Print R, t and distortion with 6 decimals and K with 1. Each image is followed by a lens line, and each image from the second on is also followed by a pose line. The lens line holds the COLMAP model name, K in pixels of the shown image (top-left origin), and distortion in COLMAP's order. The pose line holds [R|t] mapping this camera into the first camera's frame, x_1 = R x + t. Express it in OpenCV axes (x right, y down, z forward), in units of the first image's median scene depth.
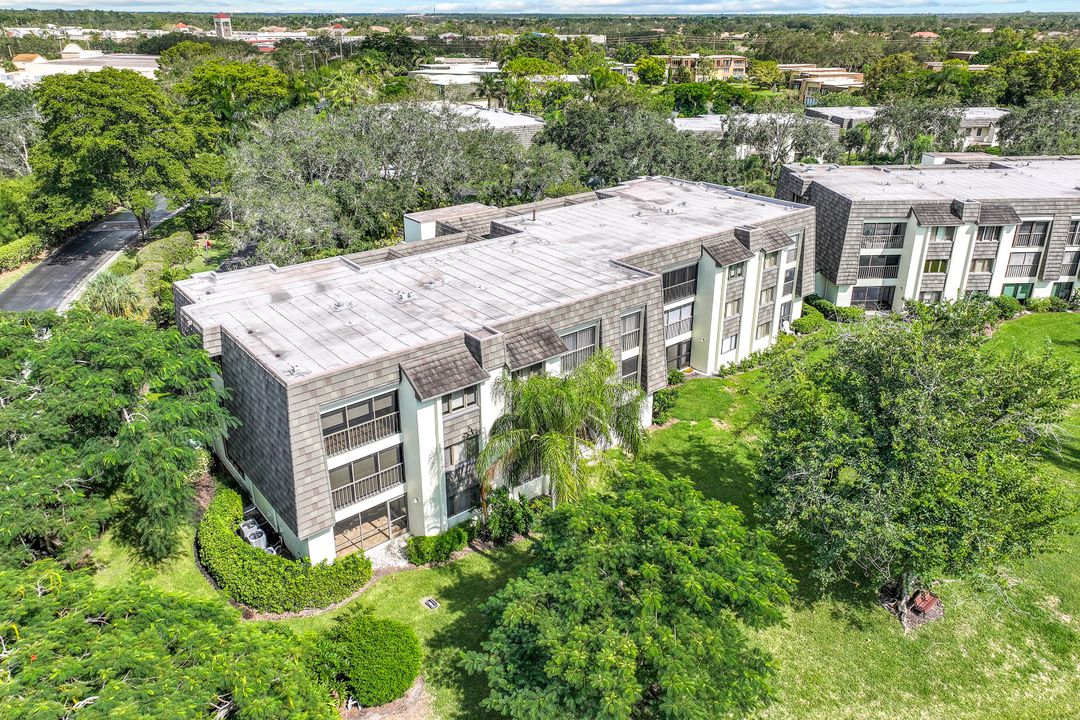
lens RADIAL K [[745.4, 0, 539.0], [0, 745.4, 357.2], [0, 0, 1]] dist [0.010802, 0.003482]
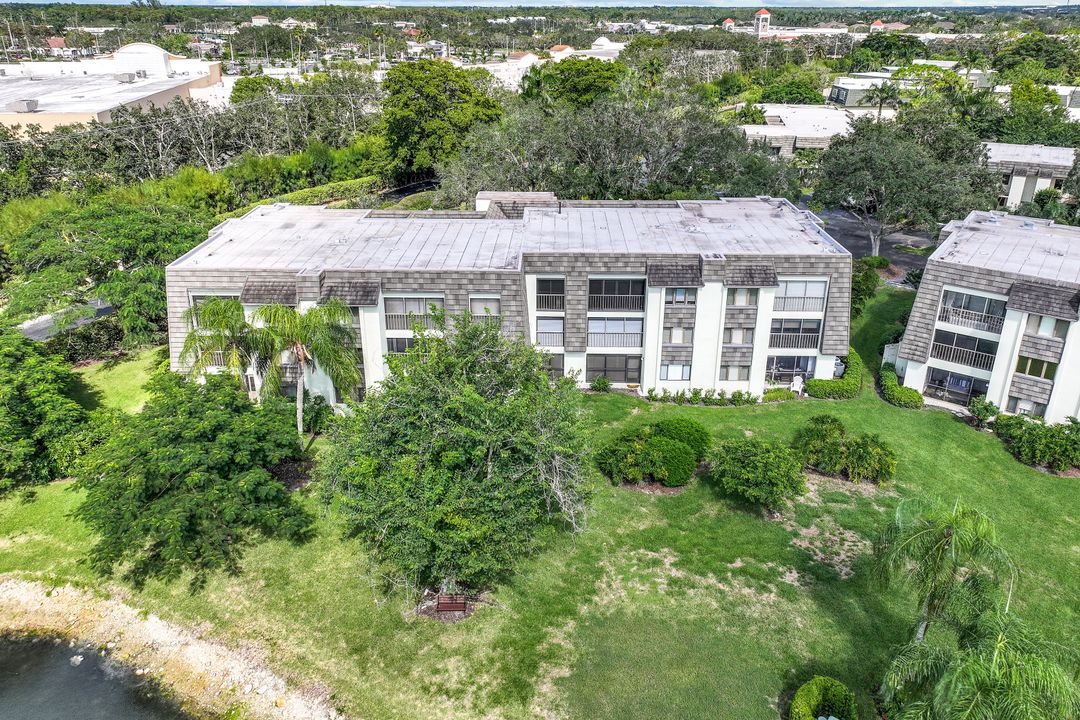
lens RADIAL K [[745.4, 0, 539.7], [0, 745.4, 359.9], [0, 0, 1]] dist [0.010802, 0.003482]
pose [[0.759962, 0.276406, -0.588266, 0.594149], [-0.270553, 0.957460, 0.100359, -0.071102], [0.590981, 0.082888, 0.802416, 0.112095]]
